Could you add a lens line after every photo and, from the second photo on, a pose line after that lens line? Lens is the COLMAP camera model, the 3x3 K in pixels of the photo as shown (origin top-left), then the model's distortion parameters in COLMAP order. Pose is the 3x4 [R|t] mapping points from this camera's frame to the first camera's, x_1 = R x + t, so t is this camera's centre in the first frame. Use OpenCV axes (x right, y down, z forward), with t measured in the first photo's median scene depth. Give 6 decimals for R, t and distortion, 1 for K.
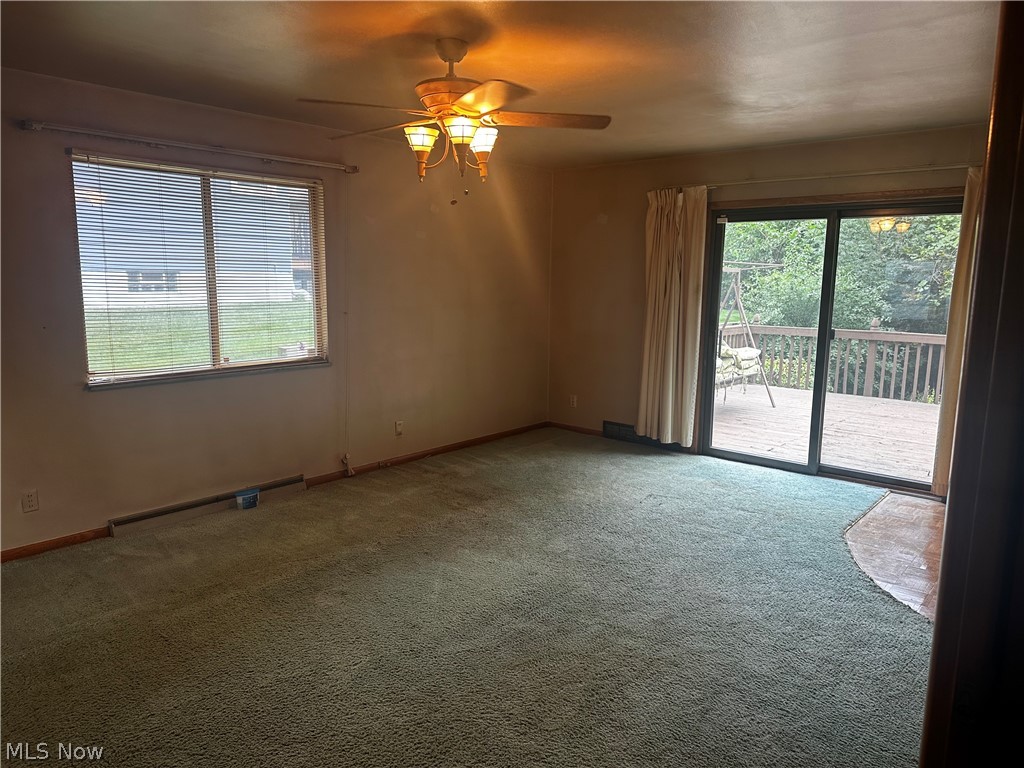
lens RADIAL K [[720.7, 0, 507.6], [0, 720.7, 385.4], [0, 0, 1]] dist [0.092372, -0.139866]
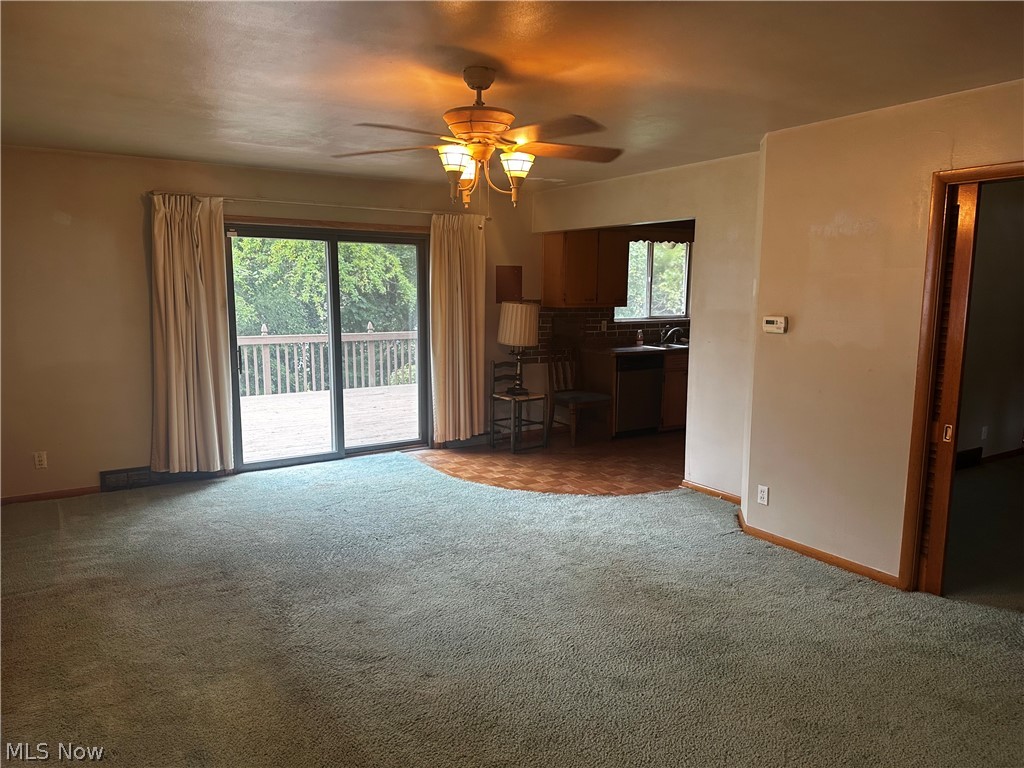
lens RADIAL K [[706.6, 0, 527.2], [0, 706.6, 386.1], [0, 0, 1]] dist [0.096918, -0.130273]
pose [[0.264901, -0.146705, 0.953050, -0.583430], [0.146853, 0.982968, 0.110492, -0.075903], [-0.953028, 0.110689, 0.281934, 0.380671]]
